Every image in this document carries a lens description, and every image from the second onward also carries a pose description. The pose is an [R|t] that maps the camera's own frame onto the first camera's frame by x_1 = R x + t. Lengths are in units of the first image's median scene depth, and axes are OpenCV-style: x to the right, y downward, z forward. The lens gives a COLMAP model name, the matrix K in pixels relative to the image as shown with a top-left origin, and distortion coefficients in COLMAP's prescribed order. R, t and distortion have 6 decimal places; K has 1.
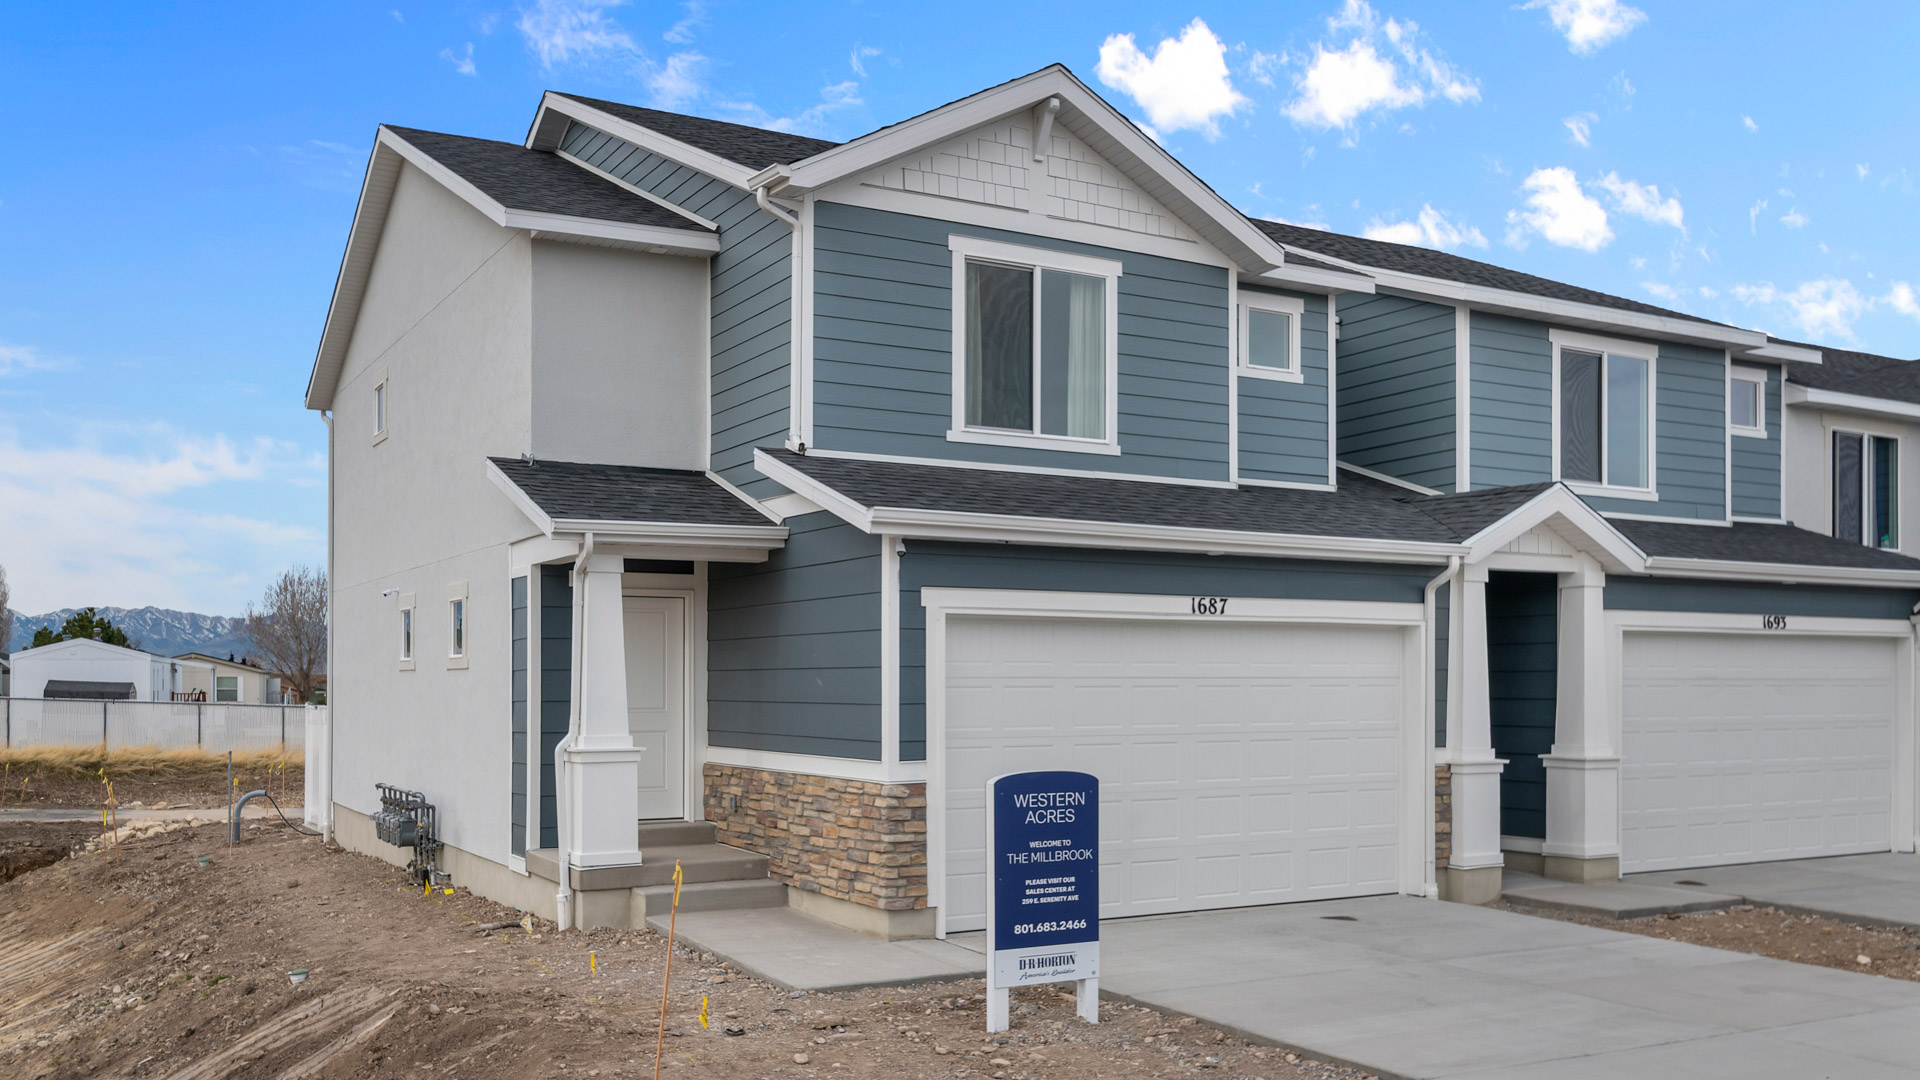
lens RADIAL K [[1684.5, 0, 955.7], [0, 1684.5, 532.6], [0, 0, 1]] dist [-0.005757, 0.010464]
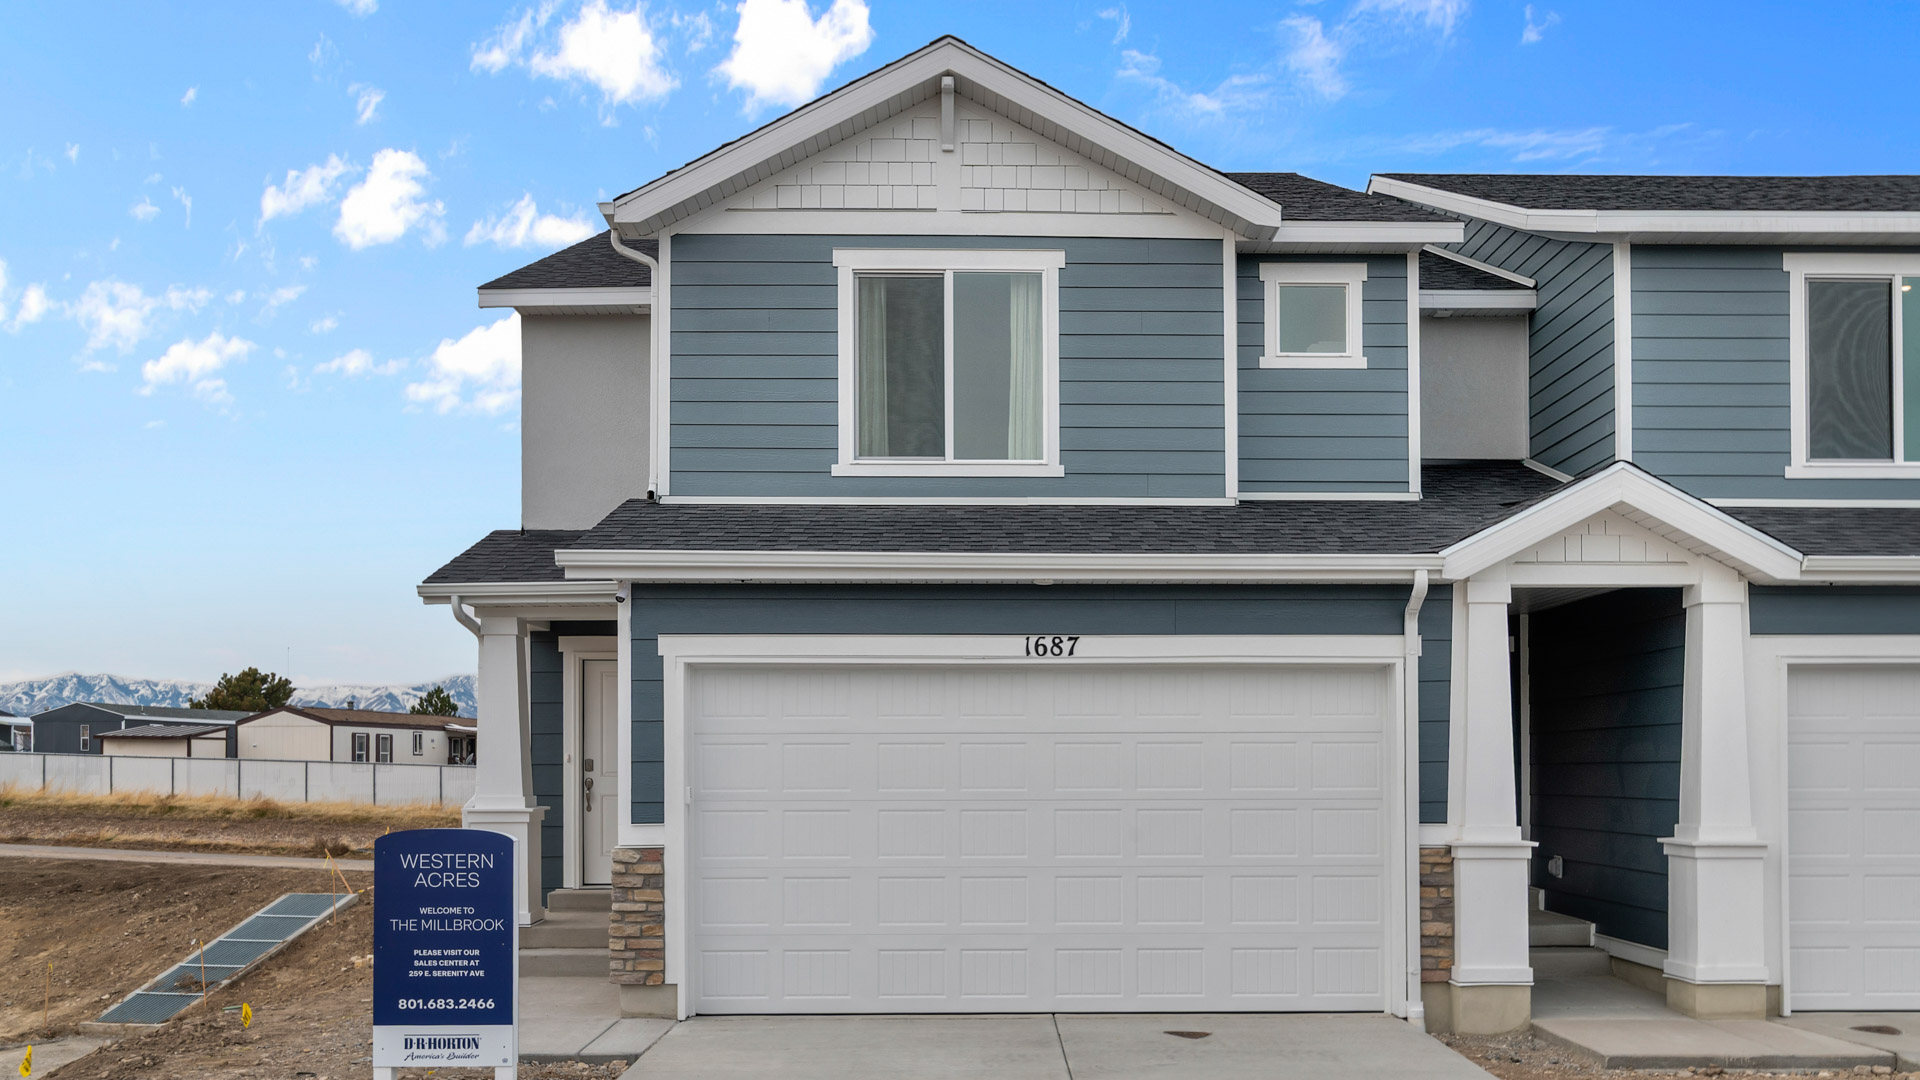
lens RADIAL K [[1684.5, 0, 960.5], [0, 1684.5, 616.3], [0, 0, 1]] dist [-0.005757, 0.010464]
pose [[0.868979, -0.044715, -0.492824, 0.481634], [0.044606, 0.998933, -0.011982, 0.033832], [0.492834, -0.011571, 0.870046, 0.235144]]
